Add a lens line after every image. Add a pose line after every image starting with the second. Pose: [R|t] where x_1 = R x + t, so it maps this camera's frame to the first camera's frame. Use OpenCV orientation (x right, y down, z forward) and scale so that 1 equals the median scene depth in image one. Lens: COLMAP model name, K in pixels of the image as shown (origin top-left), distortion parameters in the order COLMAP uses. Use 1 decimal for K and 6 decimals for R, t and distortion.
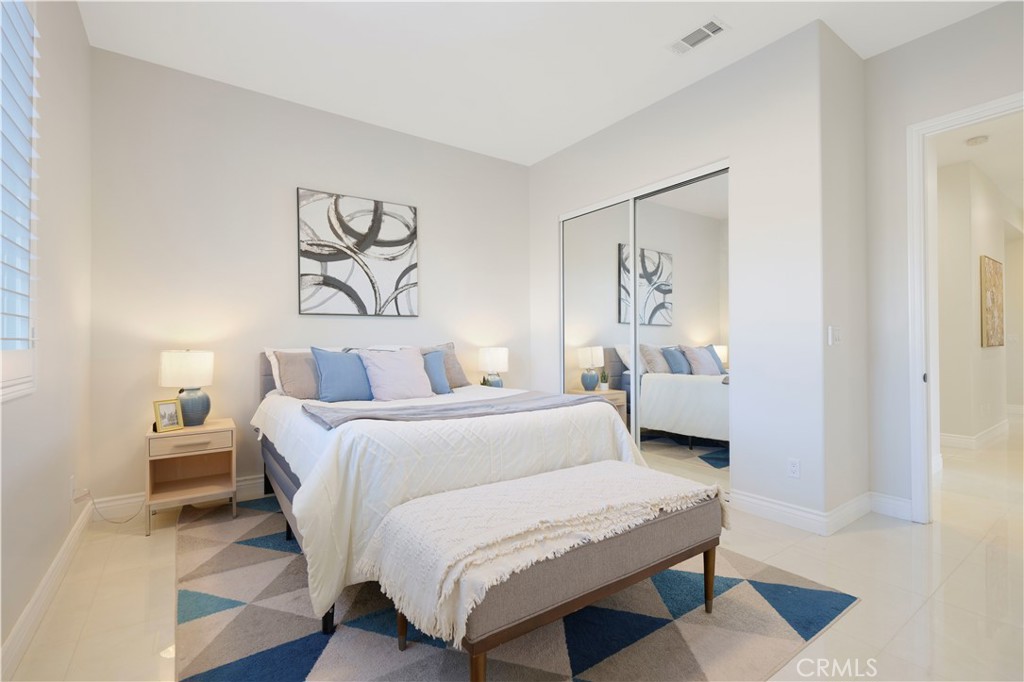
lens RADIAL K [[460.6, 0, 514.5], [0, 460.6, 340.4], [0, 0, 1]] dist [-0.002818, 0.000750]
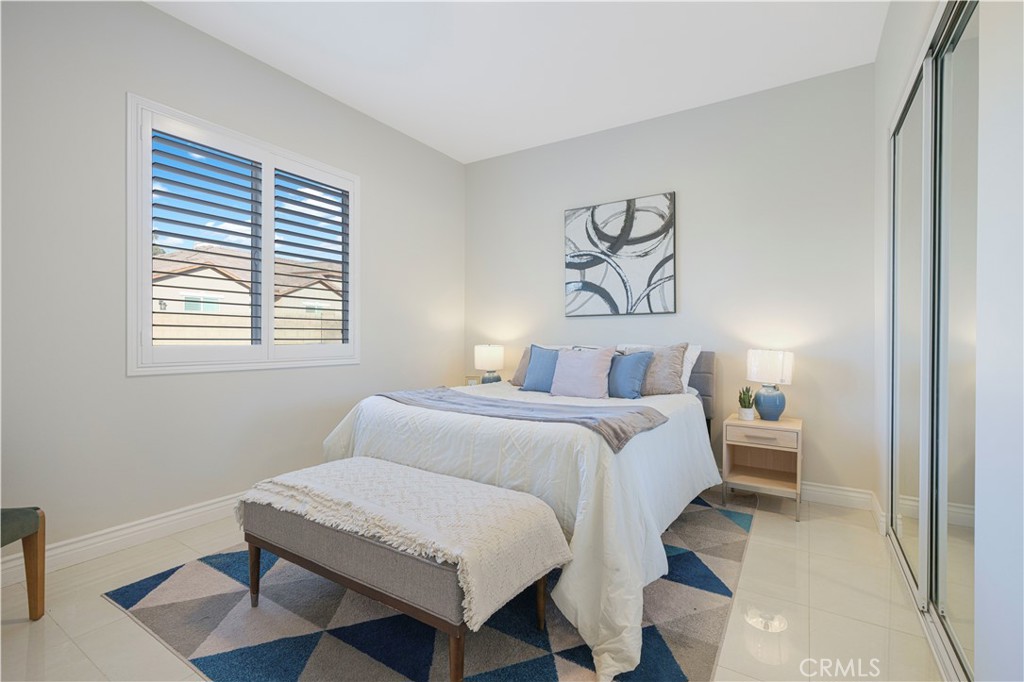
lens RADIAL K [[460.6, 0, 514.5], [0, 460.6, 340.4], [0, 0, 1]] dist [-0.002818, 0.000750]
pose [[0.370815, 0.011917, -0.928630, 0.550686], [0.001893, 0.999906, 0.013587, -0.011332], [0.928705, -0.006796, 0.370758, 0.401289]]
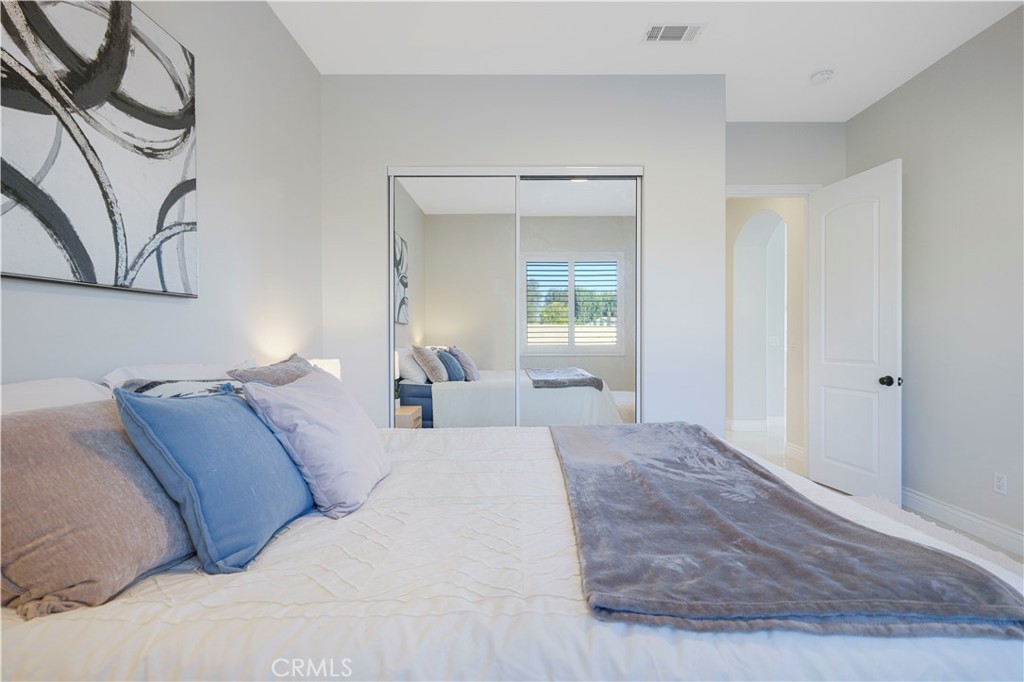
lens RADIAL K [[460.6, 0, 514.5], [0, 460.6, 340.4], [0, 0, 1]] dist [-0.002818, 0.000750]
pose [[0.583677, -0.002982, 0.811980, -0.424233], [-0.008452, 0.999917, 0.009748, -0.017596], [-0.811942, -0.012552, 0.583603, 0.512609]]
